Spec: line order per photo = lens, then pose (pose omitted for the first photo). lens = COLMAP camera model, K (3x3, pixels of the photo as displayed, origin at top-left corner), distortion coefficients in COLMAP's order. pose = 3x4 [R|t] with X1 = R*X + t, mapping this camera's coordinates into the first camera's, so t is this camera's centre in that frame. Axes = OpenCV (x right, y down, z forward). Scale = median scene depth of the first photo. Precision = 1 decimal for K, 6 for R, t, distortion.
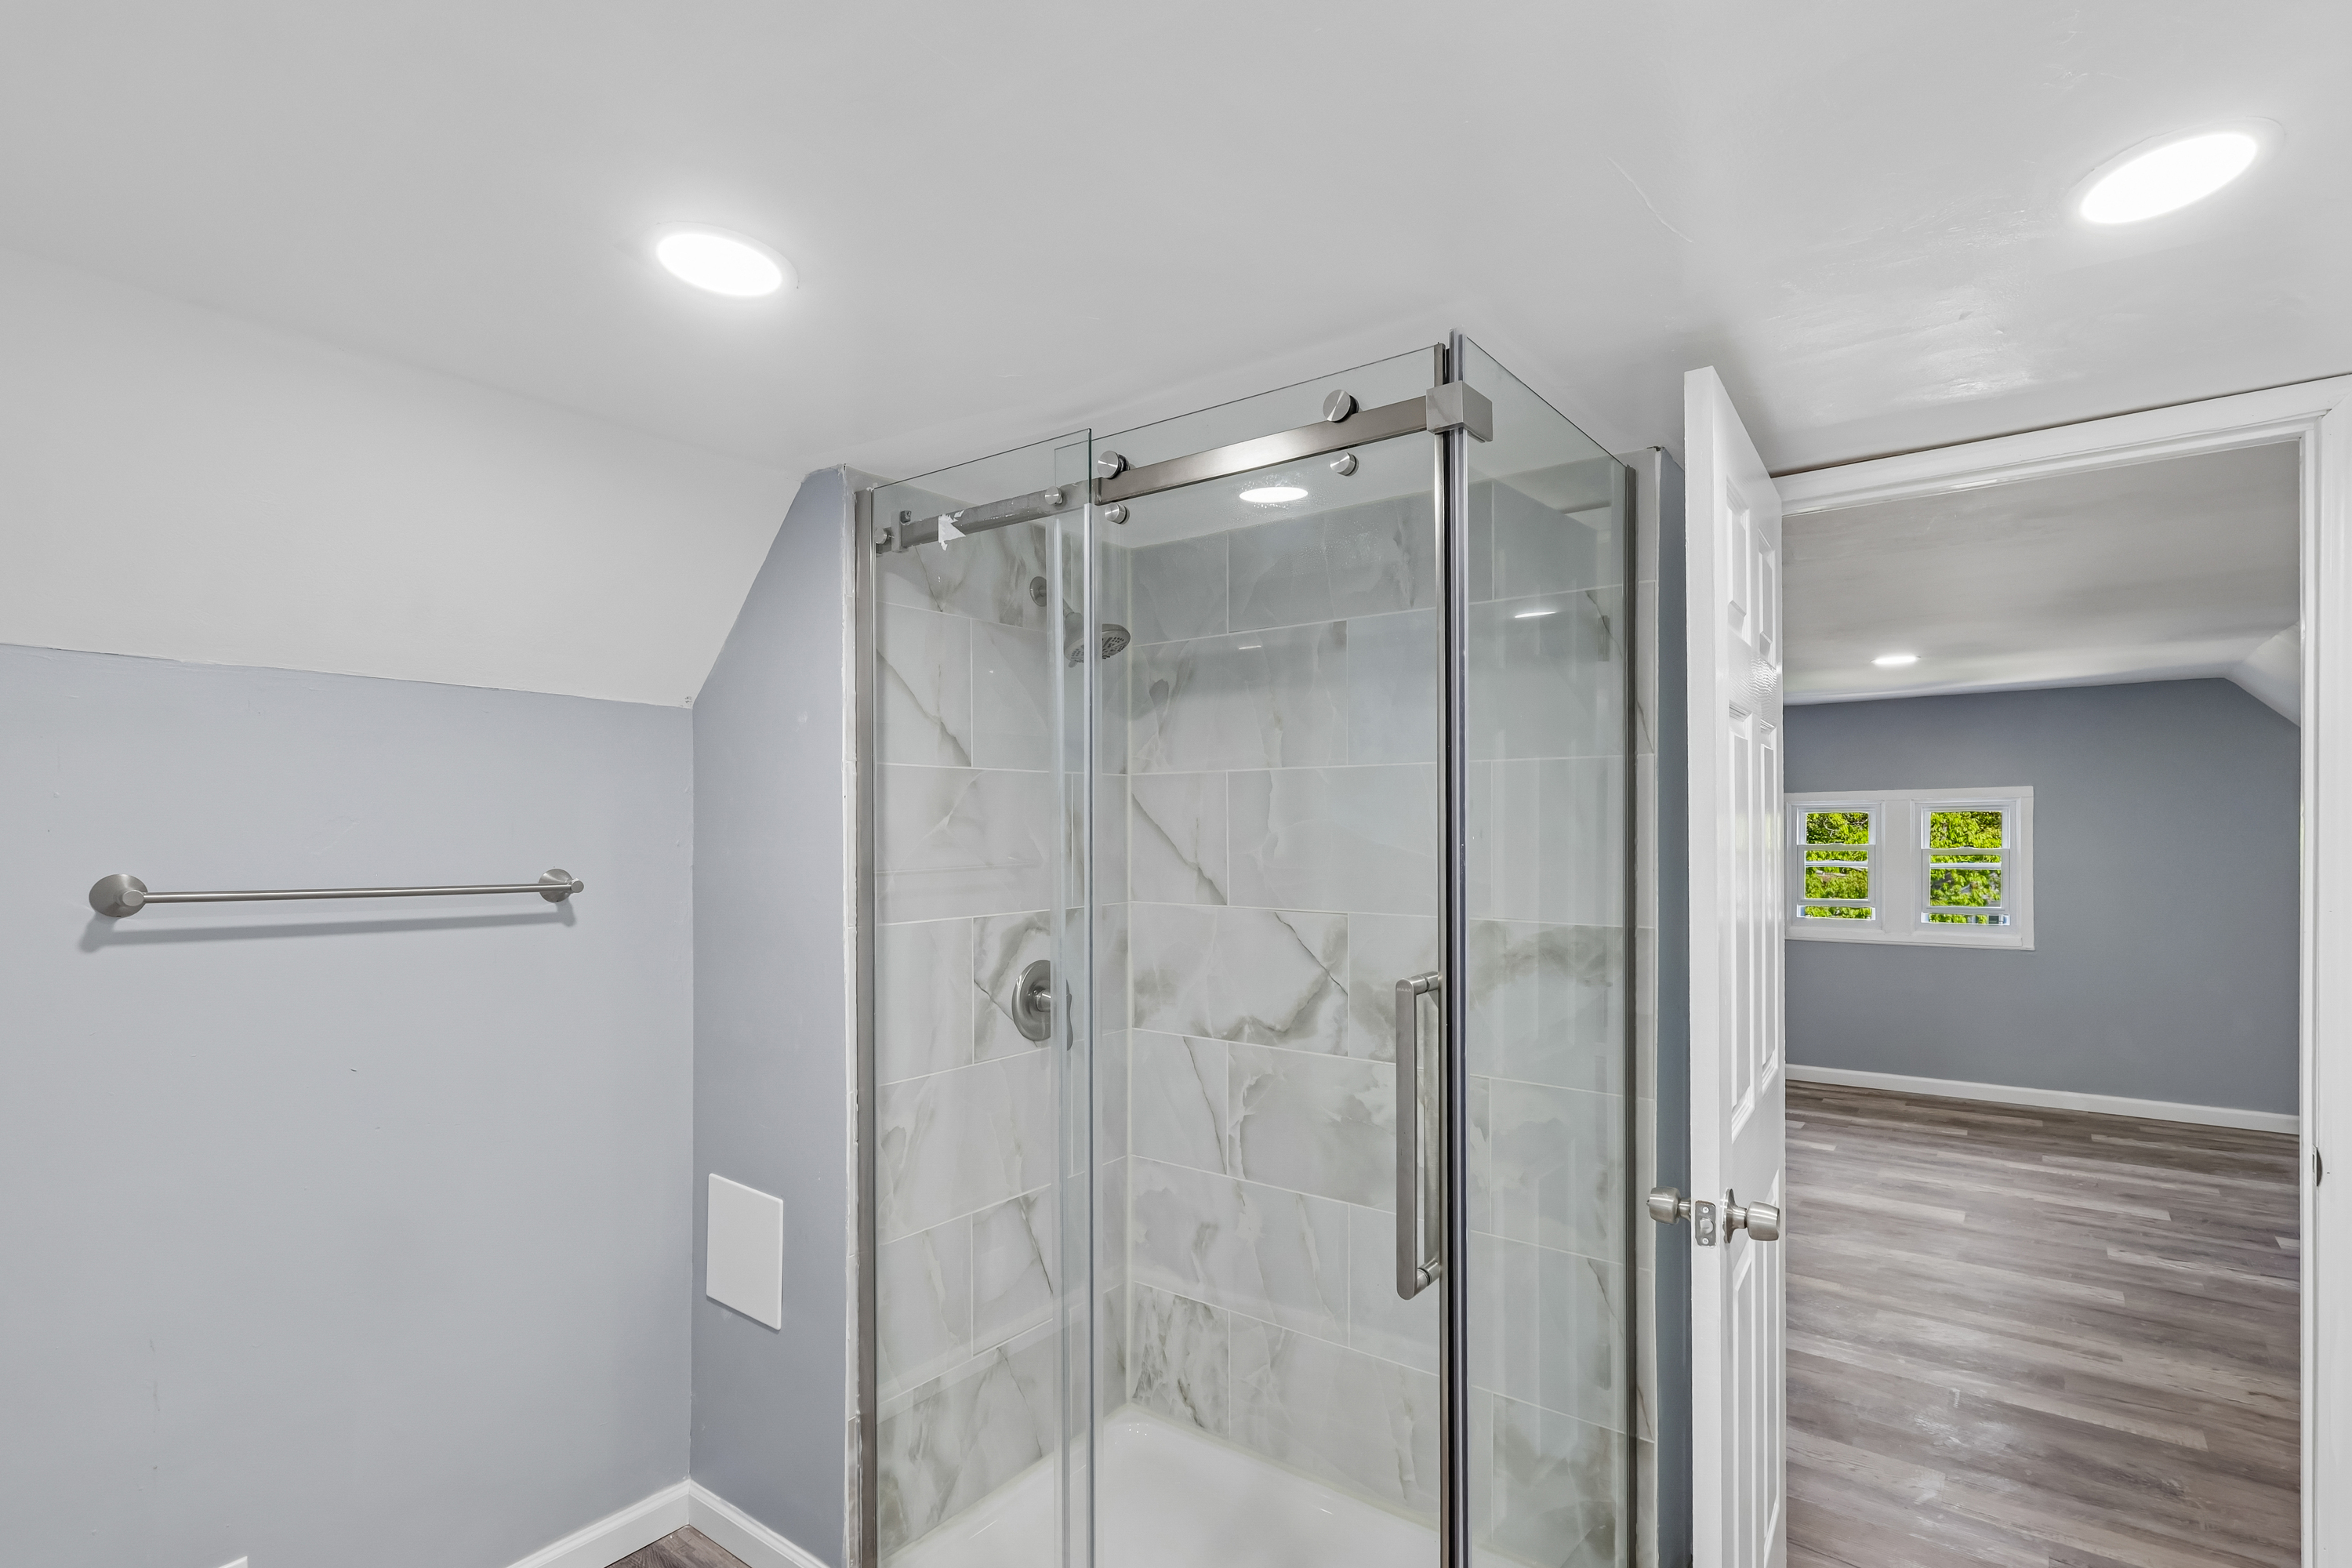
lens RADIAL K [[1121.0, 0, 1171.3], [0, 1121.0, 864.1], [0, 0, 1]] dist [0.004092, 0.000961]
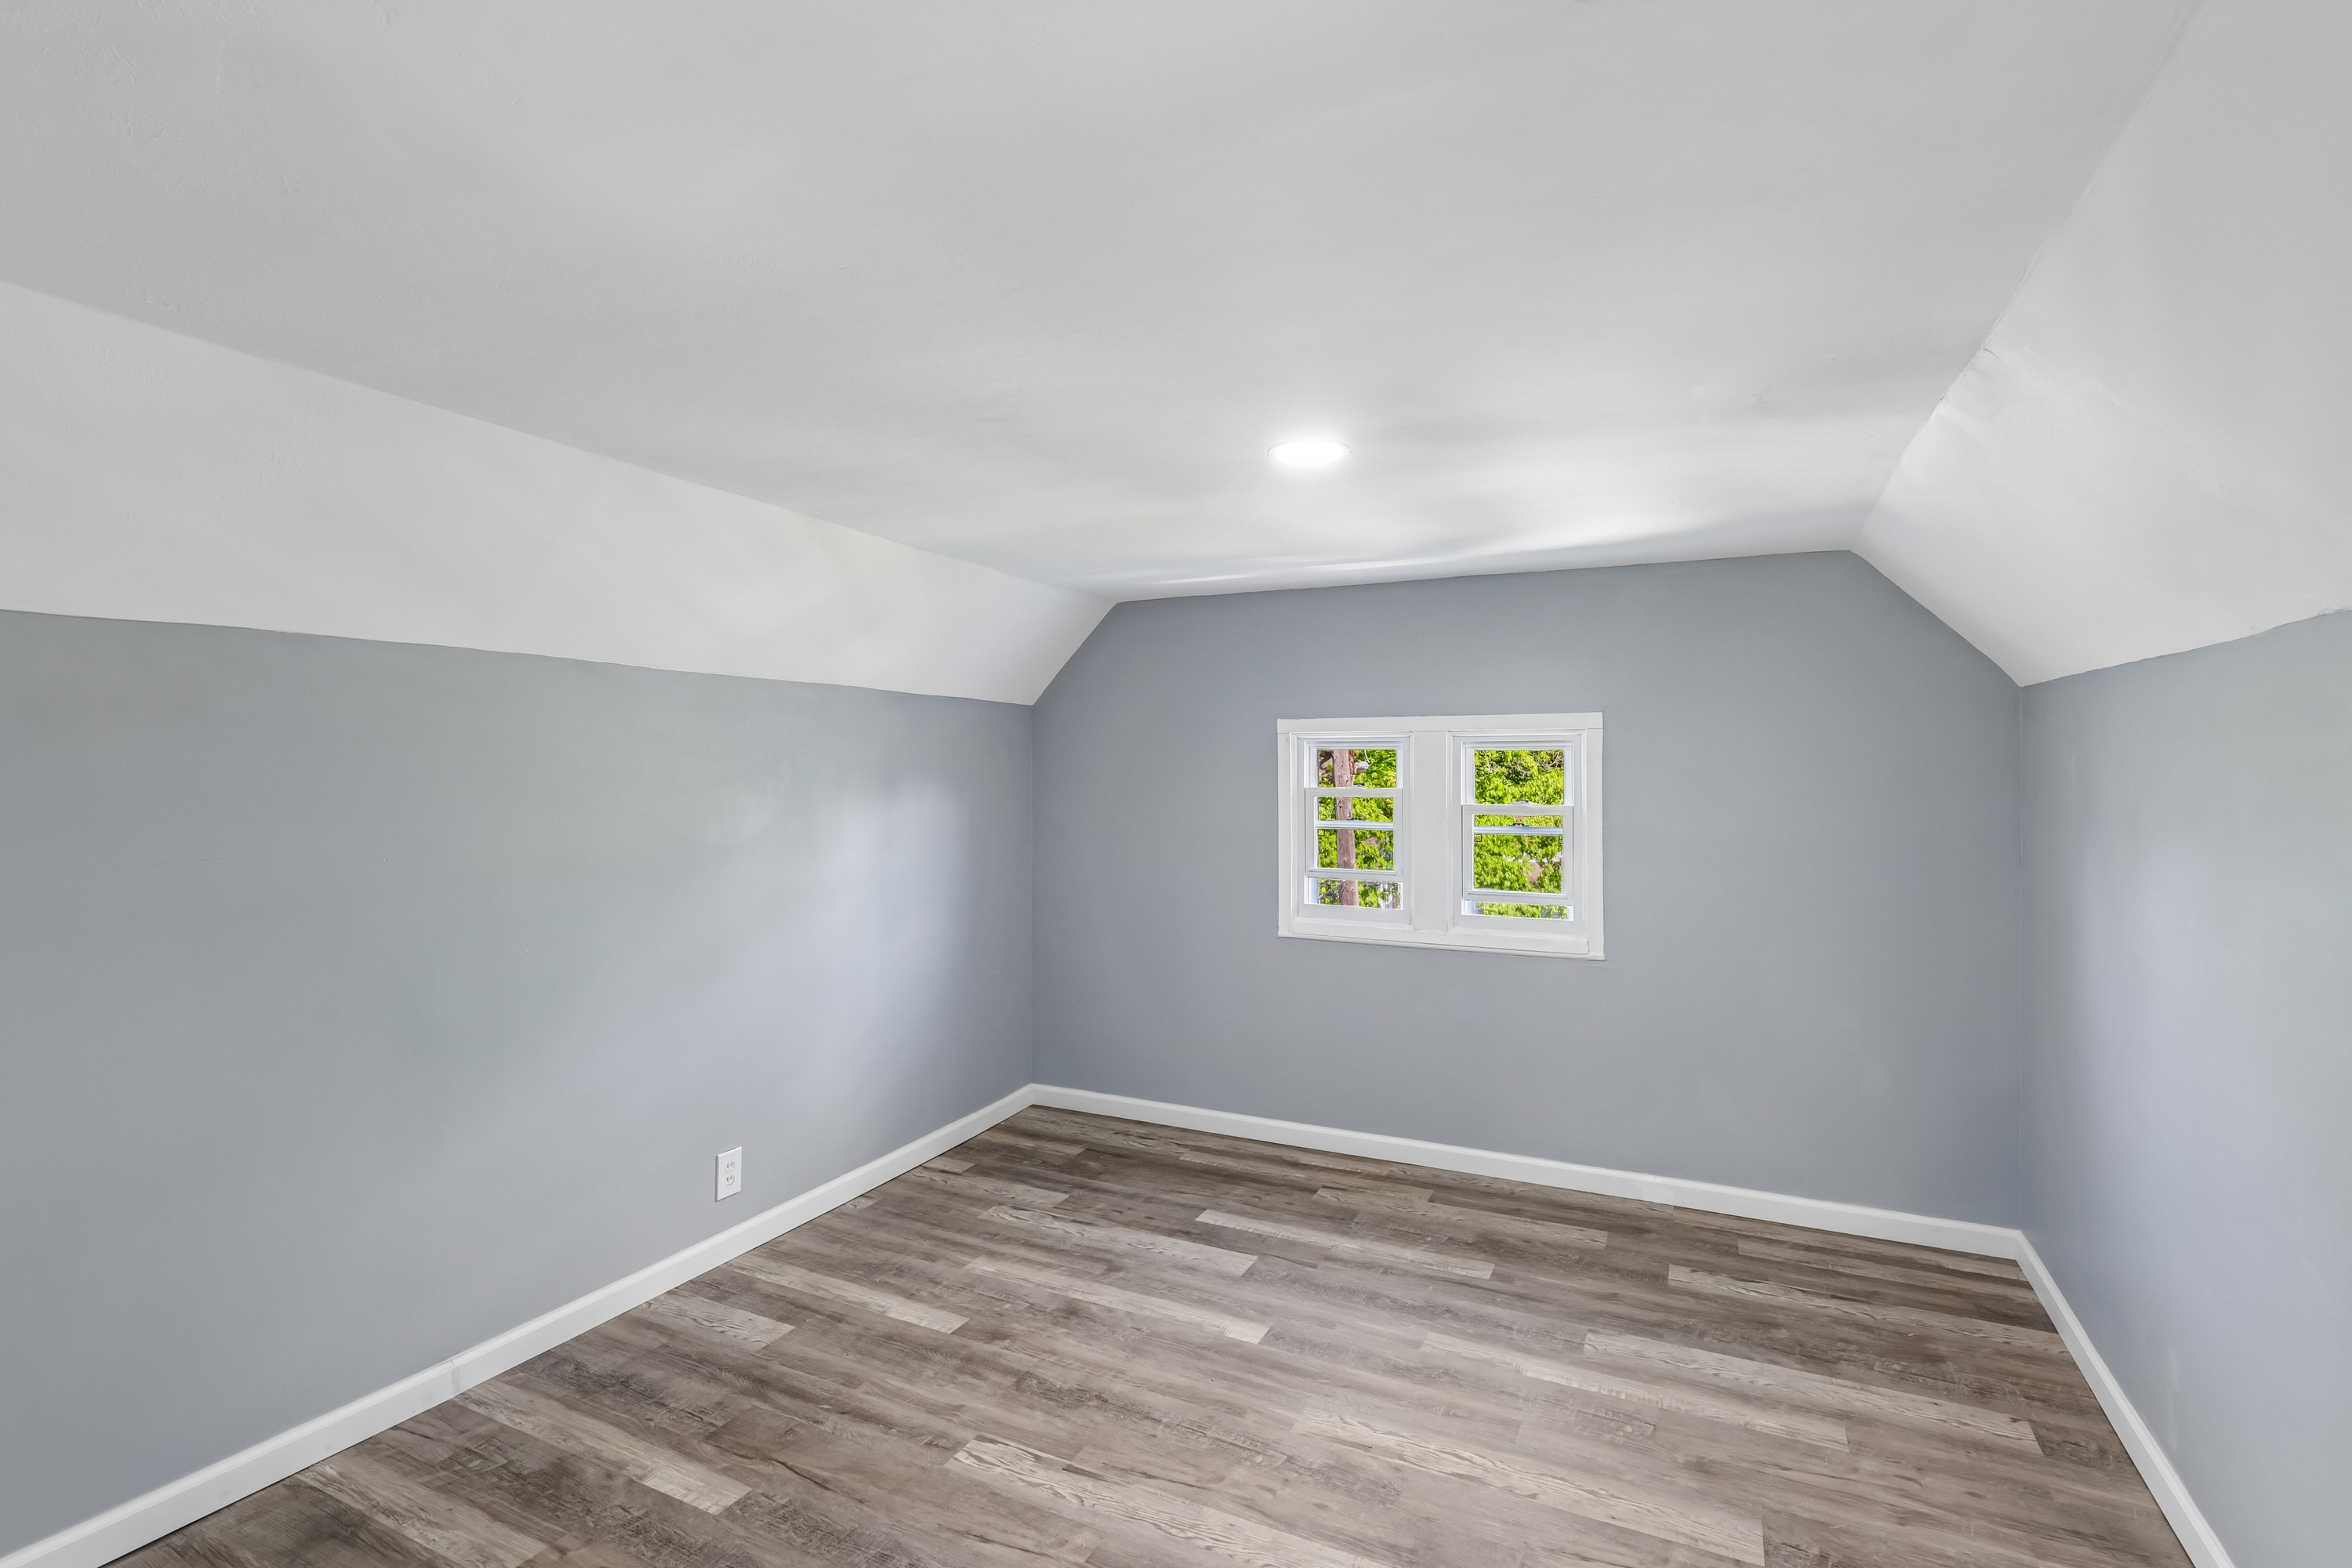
lens RADIAL K [[1121.0, 0, 1161.9], [0, 1121.0, 778.3], [0, 0, 1]] dist [0.004092, 0.000961]
pose [[0.978254, 0.018605, 0.206576, 0.392562], [-0.012676, 0.999470, -0.029991, -0.007575], [-0.207025, 0.026720, 0.977971, 0.424116]]
